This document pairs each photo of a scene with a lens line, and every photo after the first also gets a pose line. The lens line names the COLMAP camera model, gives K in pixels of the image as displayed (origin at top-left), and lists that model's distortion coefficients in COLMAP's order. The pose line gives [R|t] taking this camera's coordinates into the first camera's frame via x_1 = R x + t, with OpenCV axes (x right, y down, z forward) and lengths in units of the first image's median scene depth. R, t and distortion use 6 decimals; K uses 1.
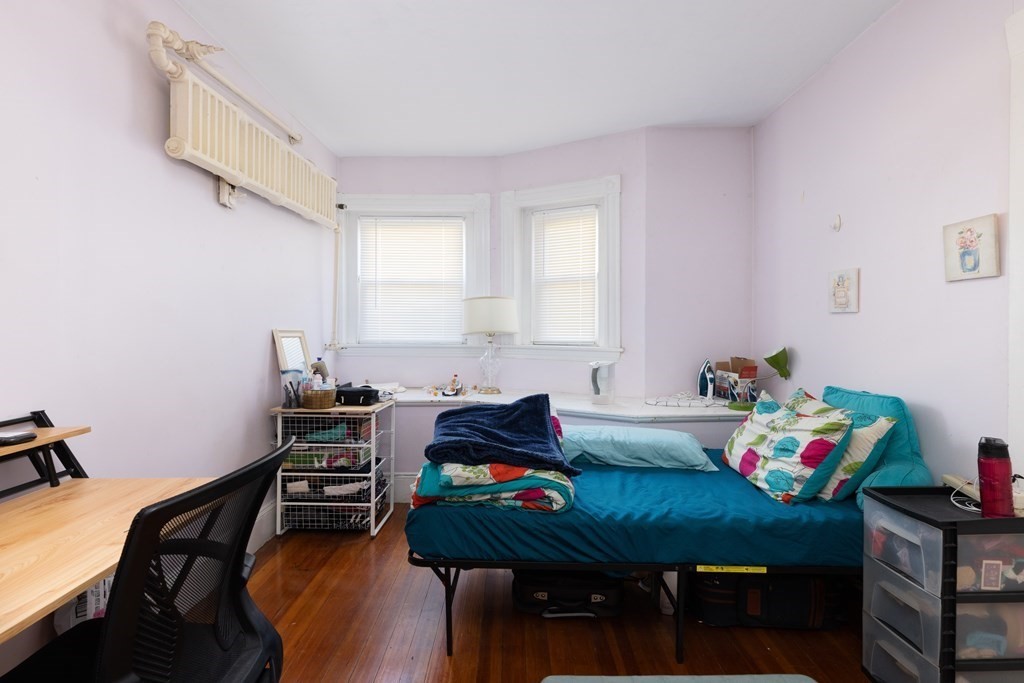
lens RADIAL K [[520.9, 0, 536.3], [0, 520.9, 340.4], [0, 0, 1]] dist [-0.010041, 0.001943]
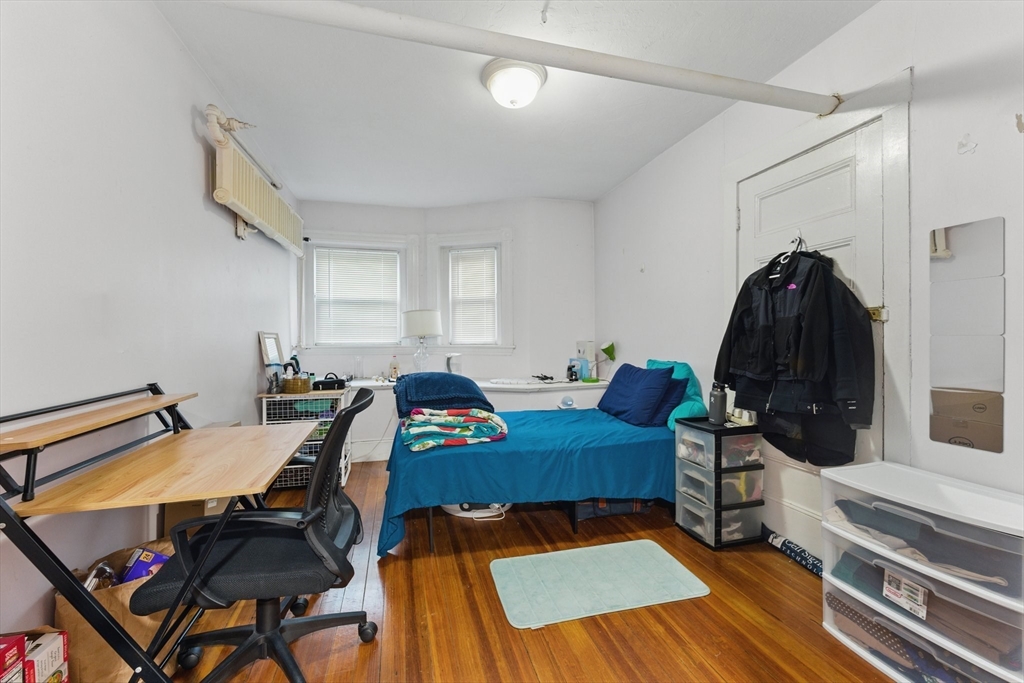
lens RADIAL K [[420.7, 0, 512.3], [0, 420.7, 337.8], [0, 0, 1]] dist [-0.000608, 0.000078]
pose [[0.973669, -0.002615, 0.227952, -0.132340], [0.009086, 0.999585, -0.027343, 0.025781], [-0.227786, 0.028695, 0.973288, -0.157739]]
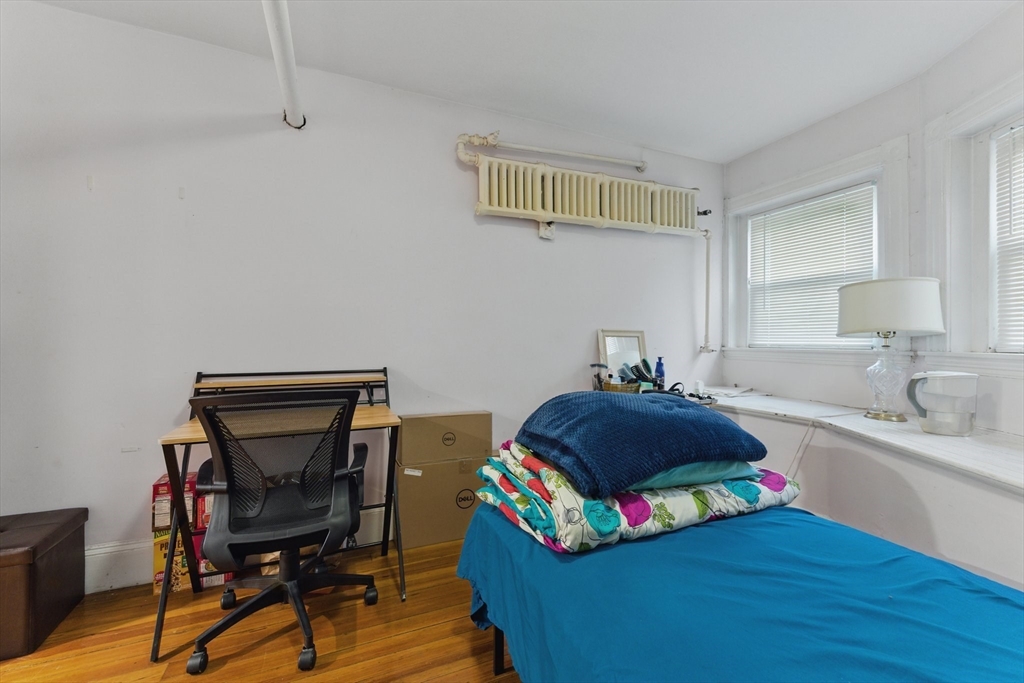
lens RADIAL K [[420.7, 0, 516.5], [0, 420.7, 338.8], [0, 0, 1]] dist [-0.000608, 0.000078]
pose [[0.364693, -0.004613, -0.931116, 0.314016], [-0.027481, 0.999499, -0.015715, 0.019087], [0.930722, 0.031319, 0.364384, 0.410926]]
